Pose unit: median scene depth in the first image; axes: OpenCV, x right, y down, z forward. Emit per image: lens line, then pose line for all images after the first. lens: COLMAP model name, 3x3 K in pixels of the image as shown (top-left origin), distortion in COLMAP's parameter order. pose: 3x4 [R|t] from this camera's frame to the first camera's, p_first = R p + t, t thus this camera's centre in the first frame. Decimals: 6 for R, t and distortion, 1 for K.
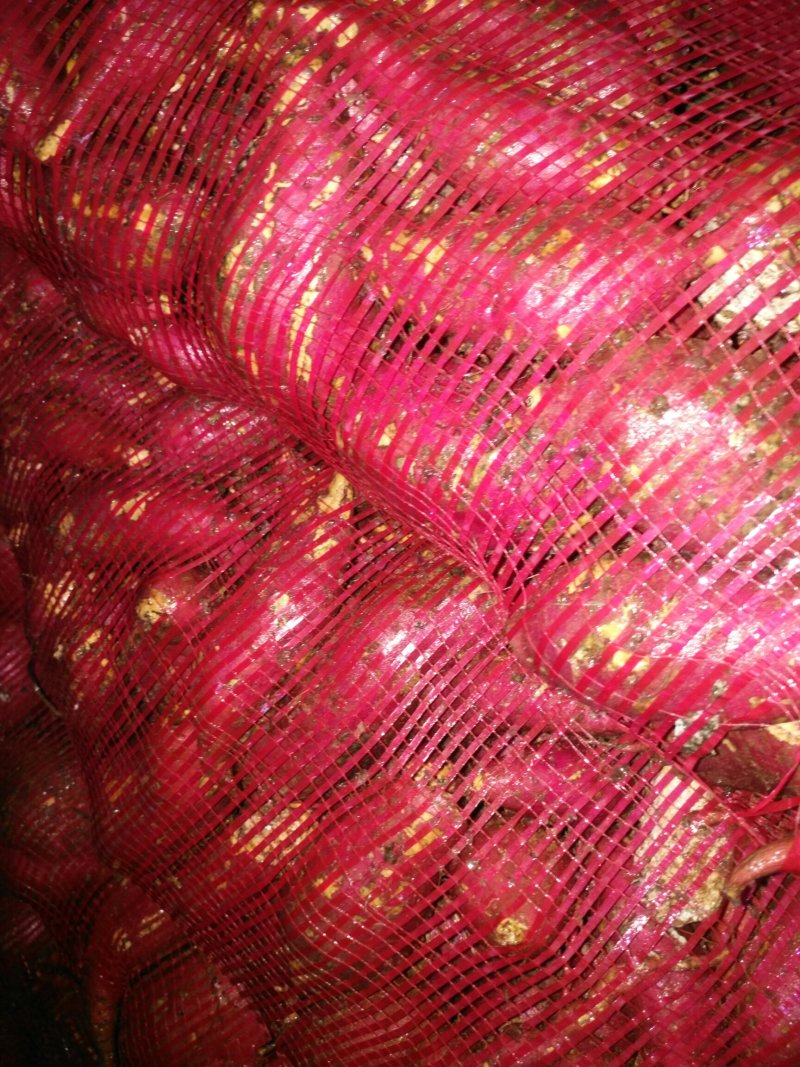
lens RADIAL K [[864.4, 0, 400.0], [0, 864.4, 533.5], [0, 0, 1]] dist [-0.064759, 0.001087]
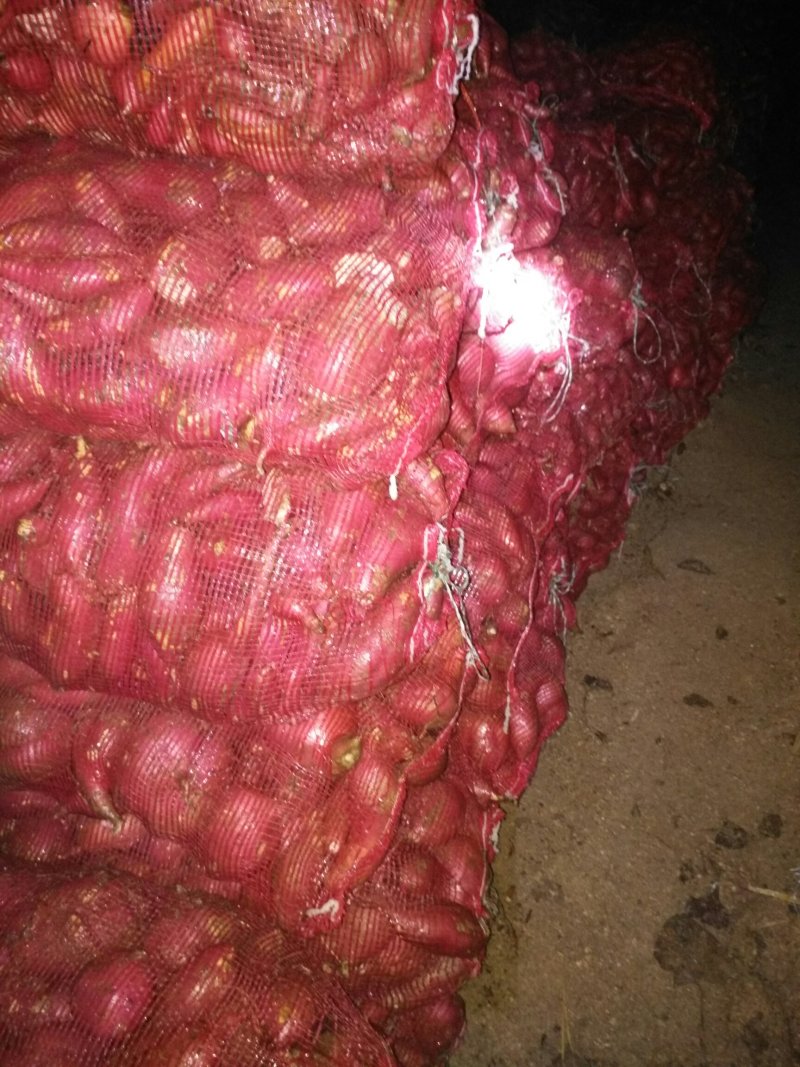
lens RADIAL K [[891.0, 0, 400.0], [0, 891.0, 533.5], [0, 0, 1]] dist [-0.085960, 0.116476]
pose [[0.862249, -0.450030, 0.232379, 0.006274], [0.473731, 0.878907, -0.055685, 0.834269], [-0.179180, 0.158099, 0.971030, -1.633350]]
